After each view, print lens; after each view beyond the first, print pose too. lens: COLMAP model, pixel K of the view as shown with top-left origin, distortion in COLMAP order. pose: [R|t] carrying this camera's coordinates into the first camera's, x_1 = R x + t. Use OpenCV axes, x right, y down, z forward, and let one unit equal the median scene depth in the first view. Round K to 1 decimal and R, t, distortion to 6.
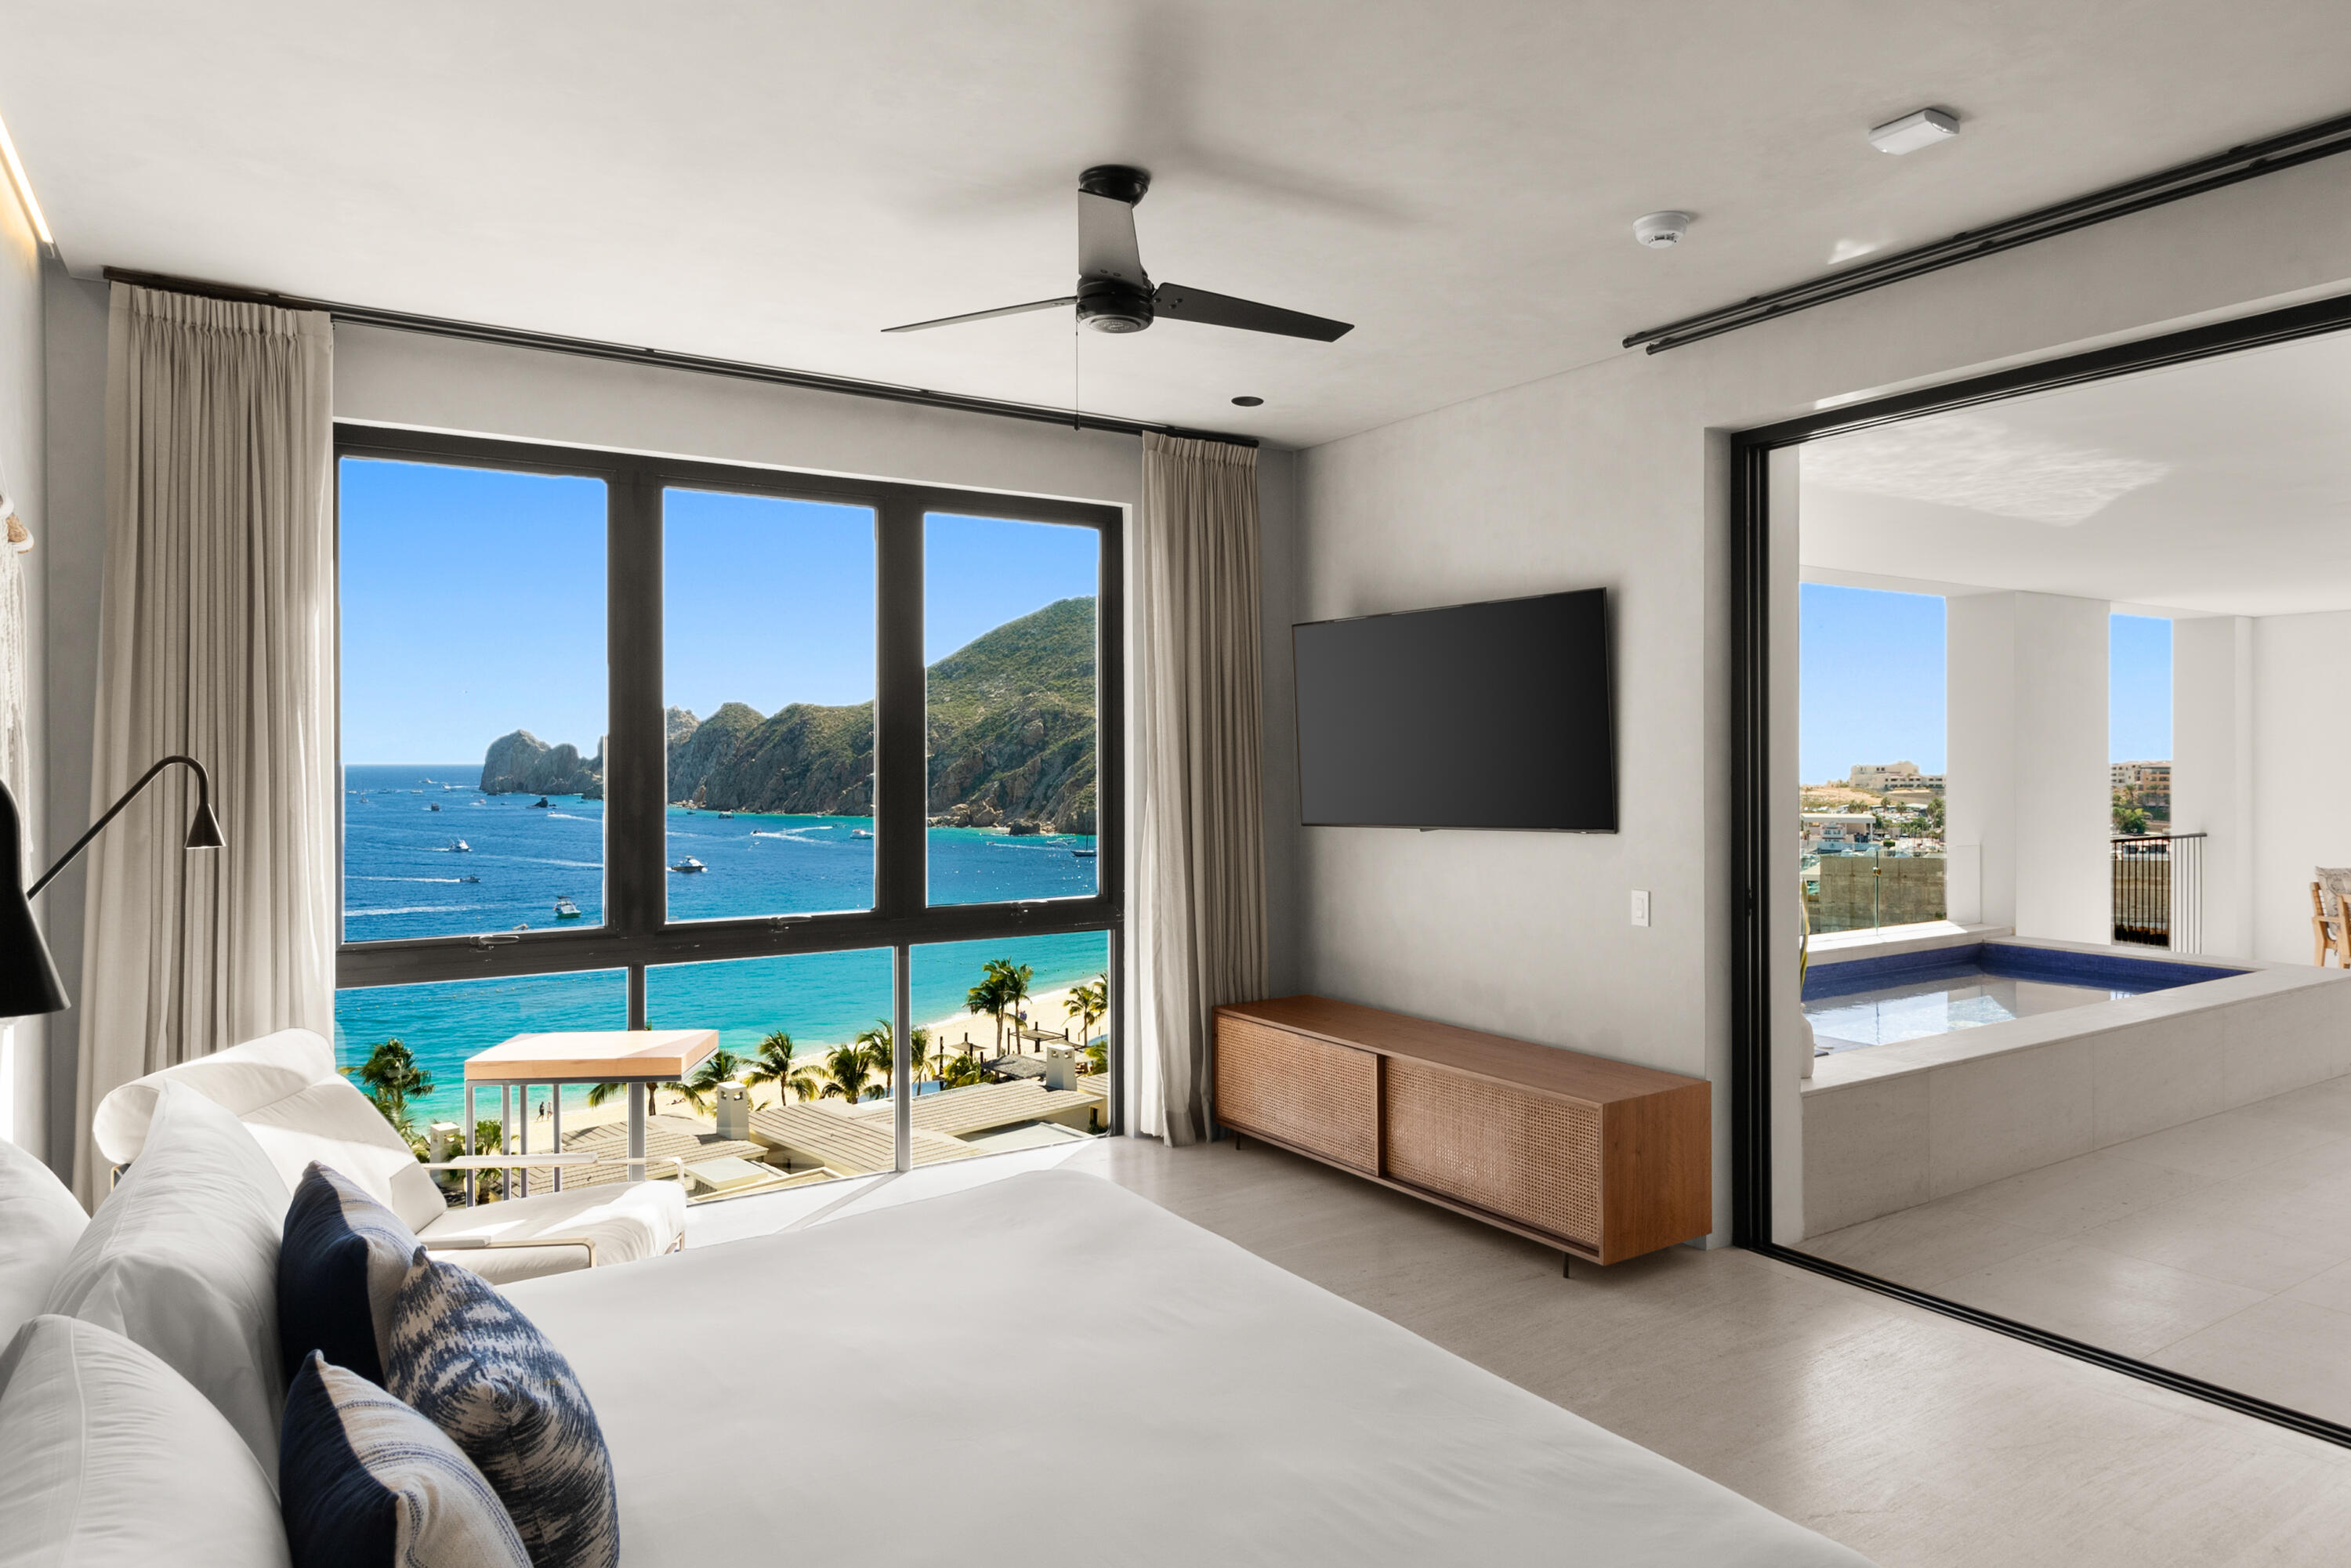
lens RADIAL K [[1435.2, 0, 1193.0], [0, 1435.2, 756.7], [0, 0, 1]] dist [0.006628, -0.002080]
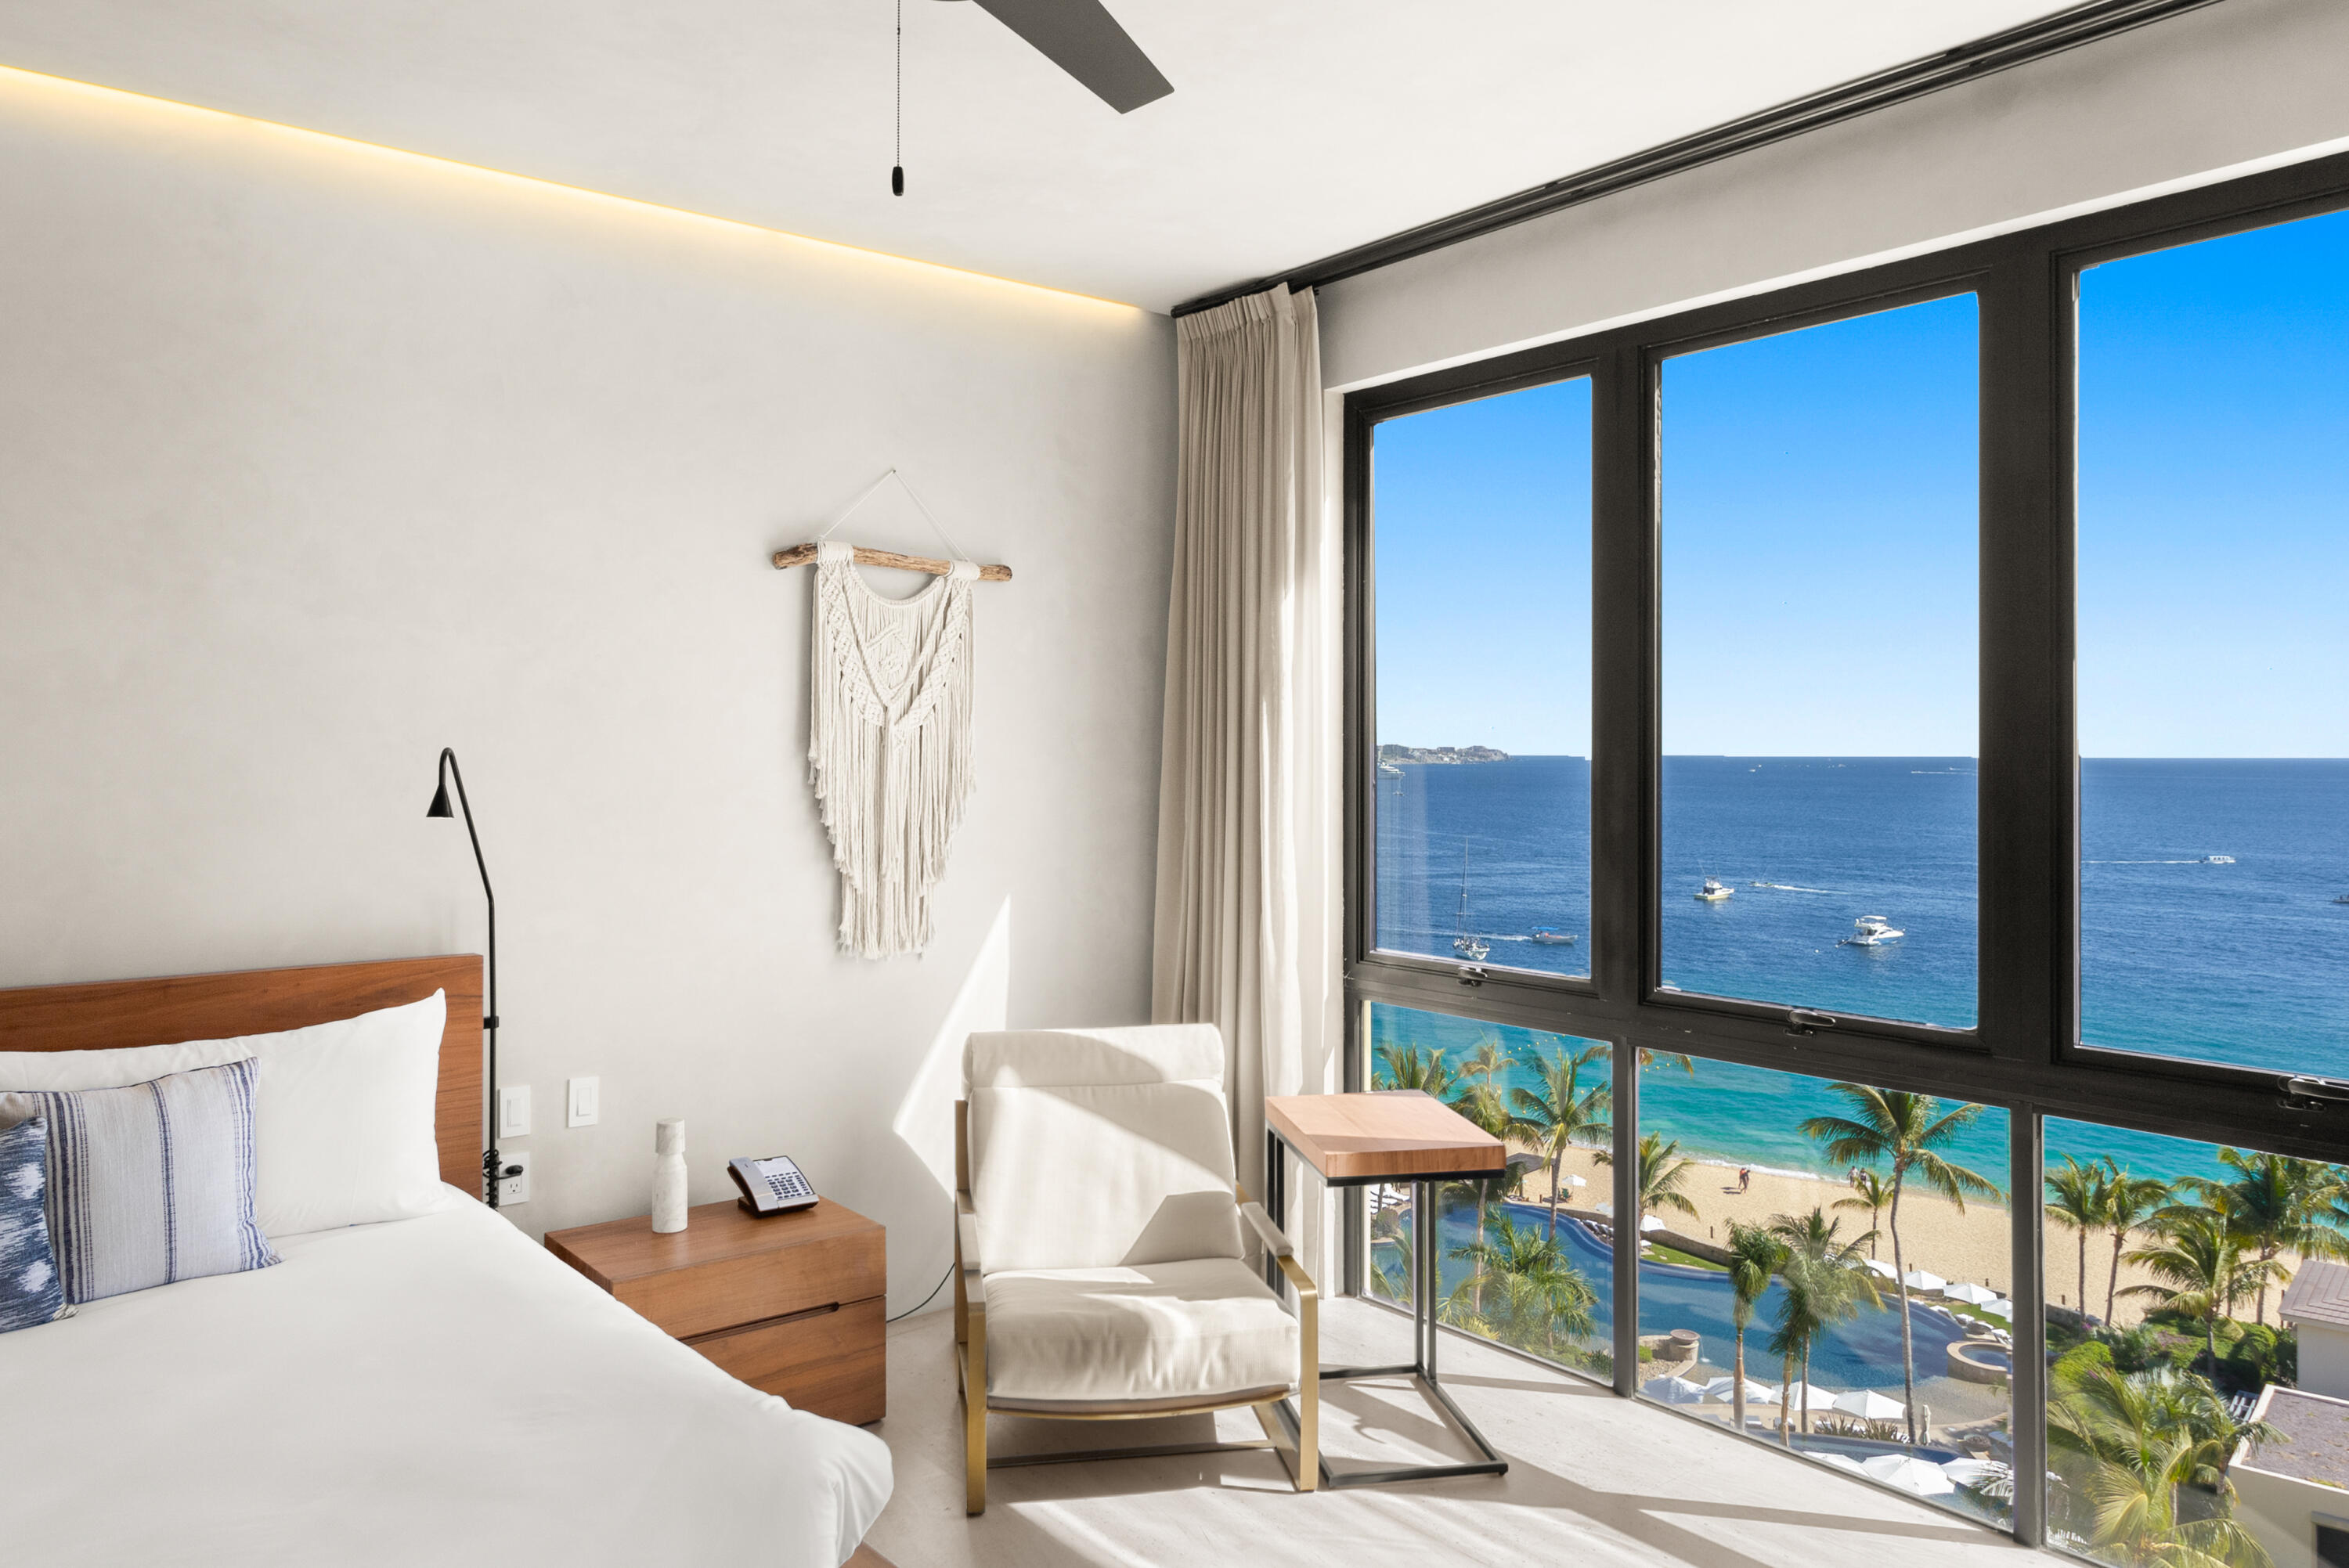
lens RADIAL K [[1644.9, 0, 1194.9], [0, 1644.9, 752.6], [0, 0, 1]] dist [-0.013967, 0.003777]
pose [[0.109903, 0.002290, -0.993940, 0.402227], [-0.000577, 0.999997, 0.002240, 0.000086], [0.993942, 0.000328, 0.109904, 0.698121]]
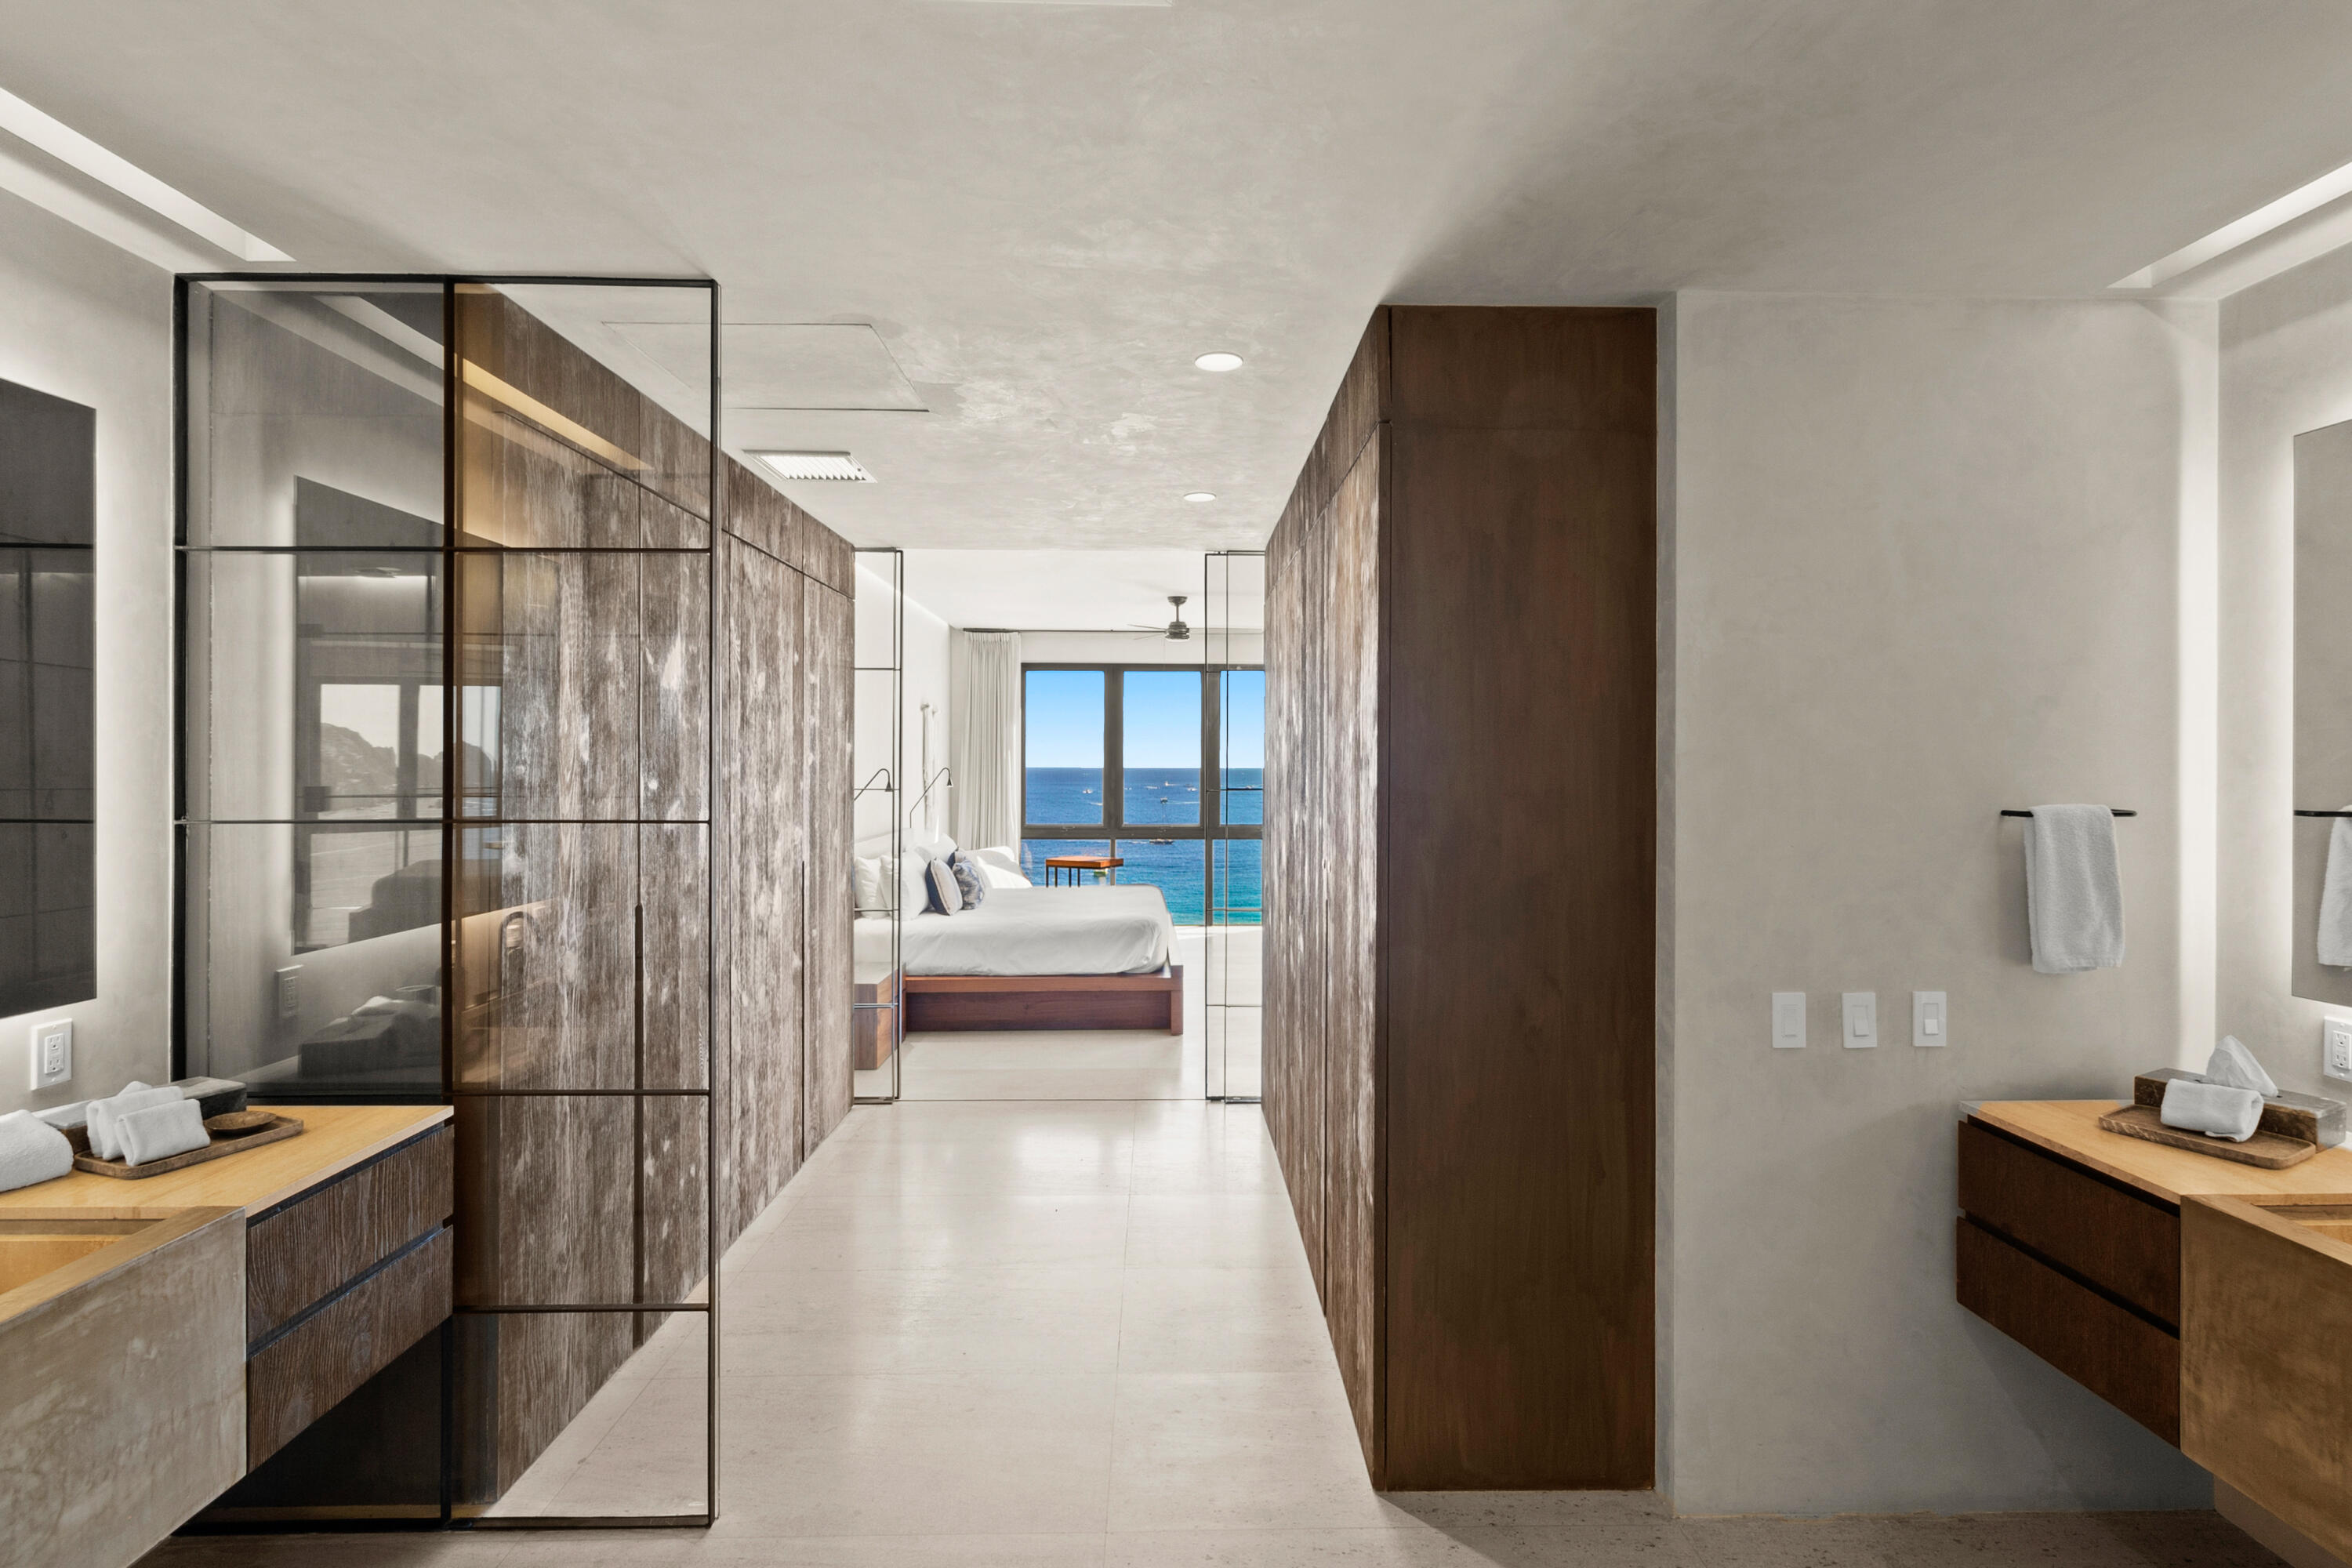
lens RADIAL K [[1106.2, 0, 1182.4], [0, 1106.2, 770.6], [0, 0, 1]] dist [0.006278, -0.000006]
pose [[0.849738, 0.009727, -0.527116, 0.903745], [-0.006555, 0.999947, 0.007885, -0.011055], [0.527165, -0.003245, 0.849757, -0.816354]]
